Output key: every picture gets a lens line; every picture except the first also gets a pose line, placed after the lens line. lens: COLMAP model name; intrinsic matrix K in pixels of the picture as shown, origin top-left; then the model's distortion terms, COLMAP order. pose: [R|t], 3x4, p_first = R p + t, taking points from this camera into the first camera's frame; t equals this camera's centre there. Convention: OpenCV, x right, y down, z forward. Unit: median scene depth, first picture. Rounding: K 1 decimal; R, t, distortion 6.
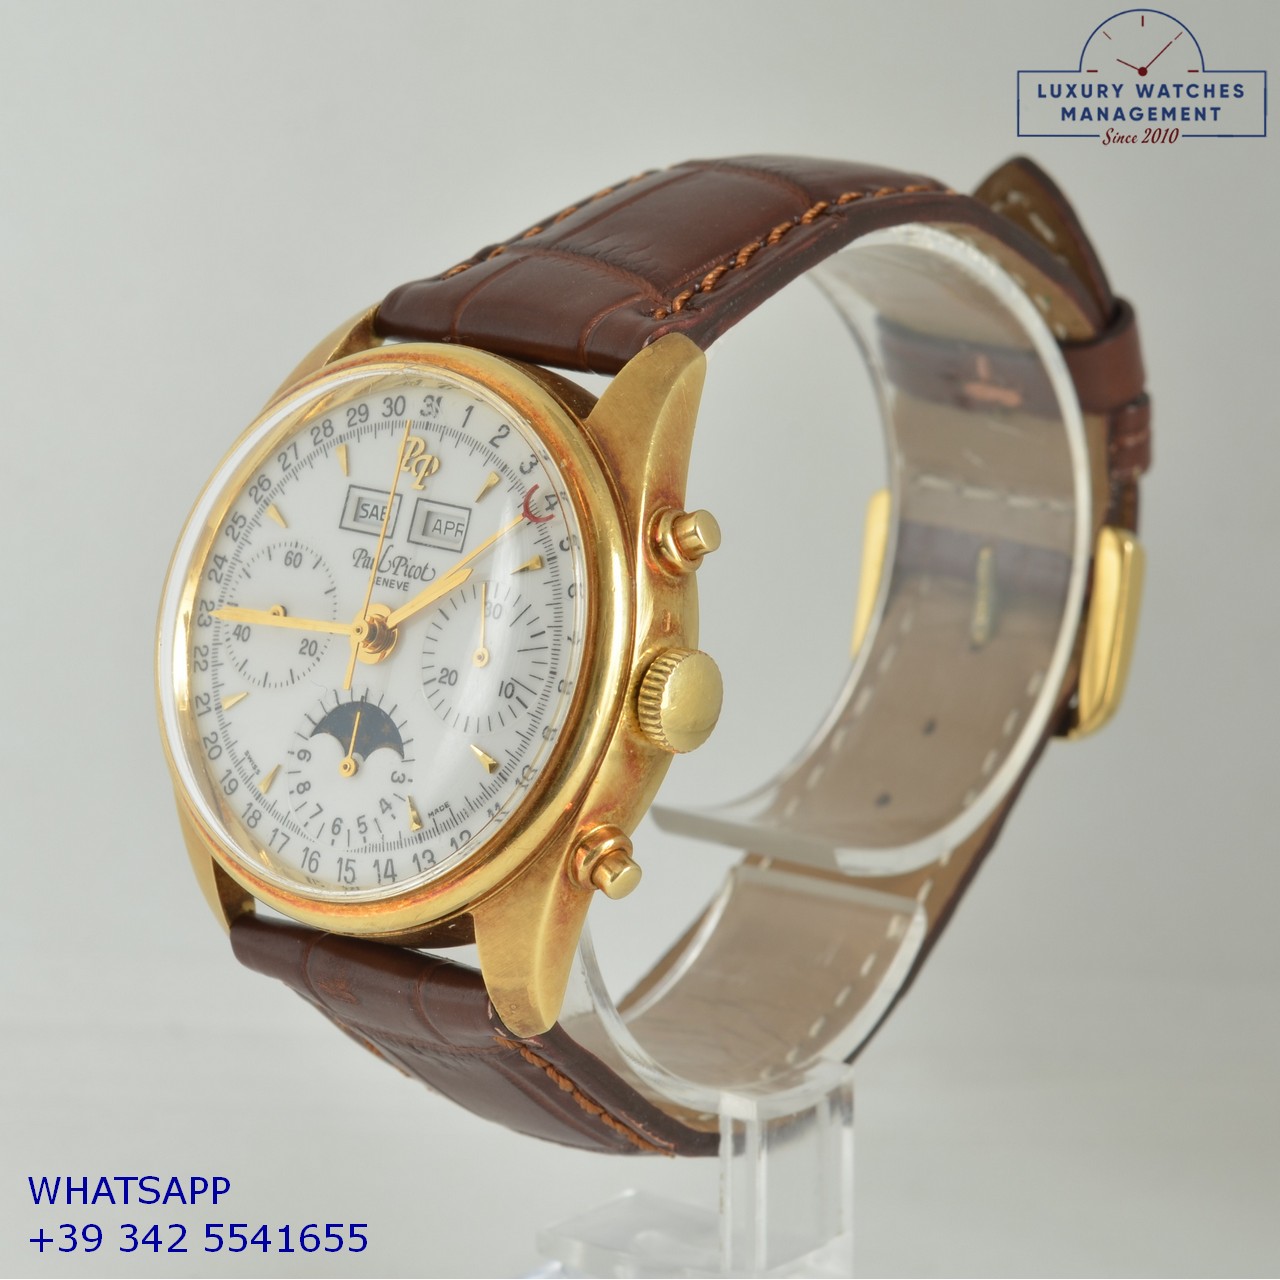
lens RADIAL K [[5444.6, 0, 640.0], [0, 5444.6, 640.0], [0, 0, 1]] dist [0.226681, -1.439345]
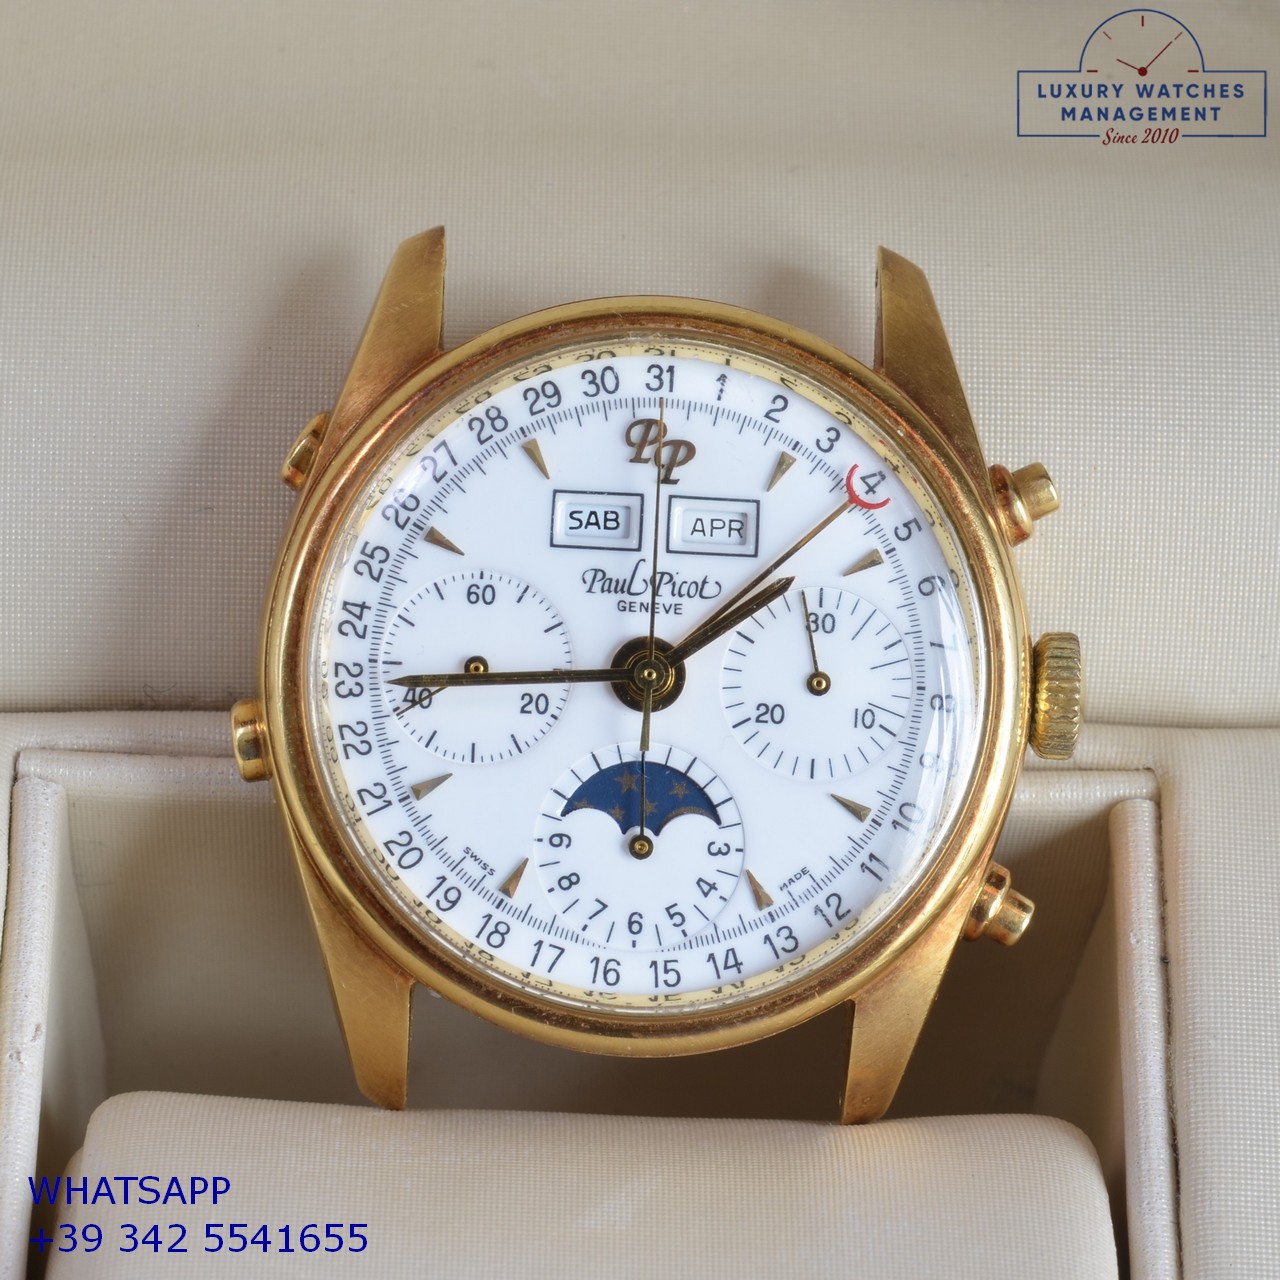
lens RADIAL K [[5444.6, 0, 640.0], [0, 5444.6, 640.0], [0, 0, 1]] dist [0.226681, -1.439345]
pose [[0.776576, -0.167401, 0.607377, -0.522427], [0.110656, 0.985309, 0.130082, -0.107627], [-0.620230, -0.033808, 0.783691, 0.381316]]
